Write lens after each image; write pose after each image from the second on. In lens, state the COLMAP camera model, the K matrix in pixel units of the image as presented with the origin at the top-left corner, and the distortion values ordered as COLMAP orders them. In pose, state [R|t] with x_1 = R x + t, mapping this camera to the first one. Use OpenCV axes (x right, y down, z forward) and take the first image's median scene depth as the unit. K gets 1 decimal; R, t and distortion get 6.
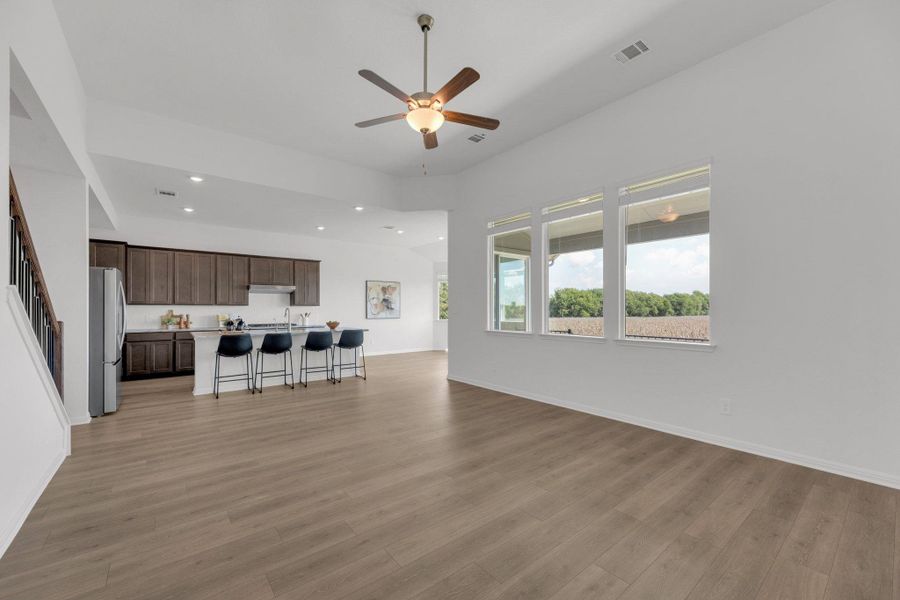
lens RADIAL K [[362.3, 0, 452.7], [0, 362.3, 308.6], [0, 0, 1]] dist [-0.000303, -0.000256]
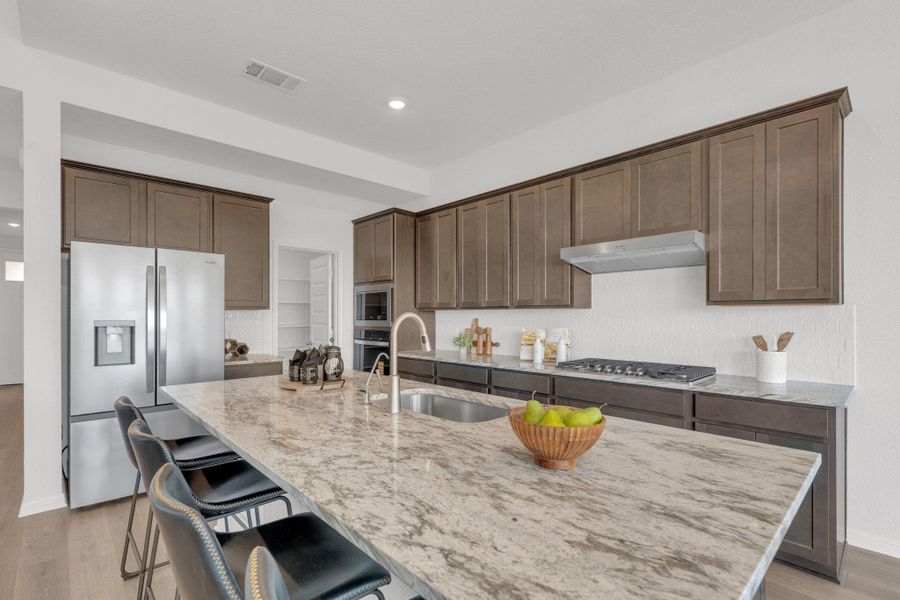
lens RADIAL K [[421.1, 0, 441.1], [0, 421.1, 316.2], [0, 0, 1]] dist [0.005894, 0.000530]
pose [[0.071300, 0.002823, -0.997451, -0.114847], [0.003183, 0.999990, 0.003057, -0.001034], [0.997450, -0.003393, 0.071291, 0.644791]]
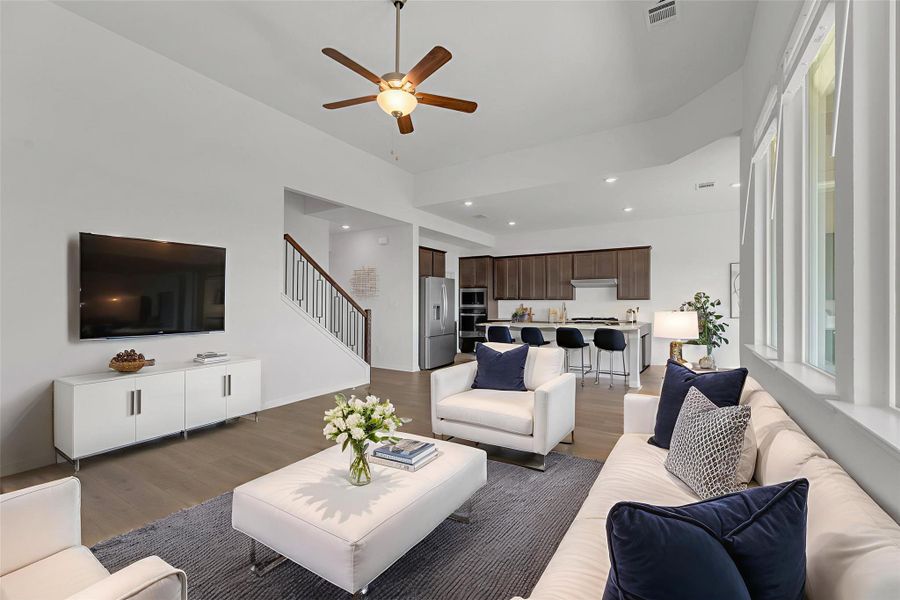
lens RADIAL K [[362.3, 0, 450.1], [0, 362.3, 299.9], [0, 0, 1]] dist [-0.000303, -0.000256]
pose [[0.330598, -0.002837, -0.943767, 0.235142], [-0.001162, 0.999994, -0.003413, -0.003535], [0.943771, 0.002224, 0.330593, 0.247687]]
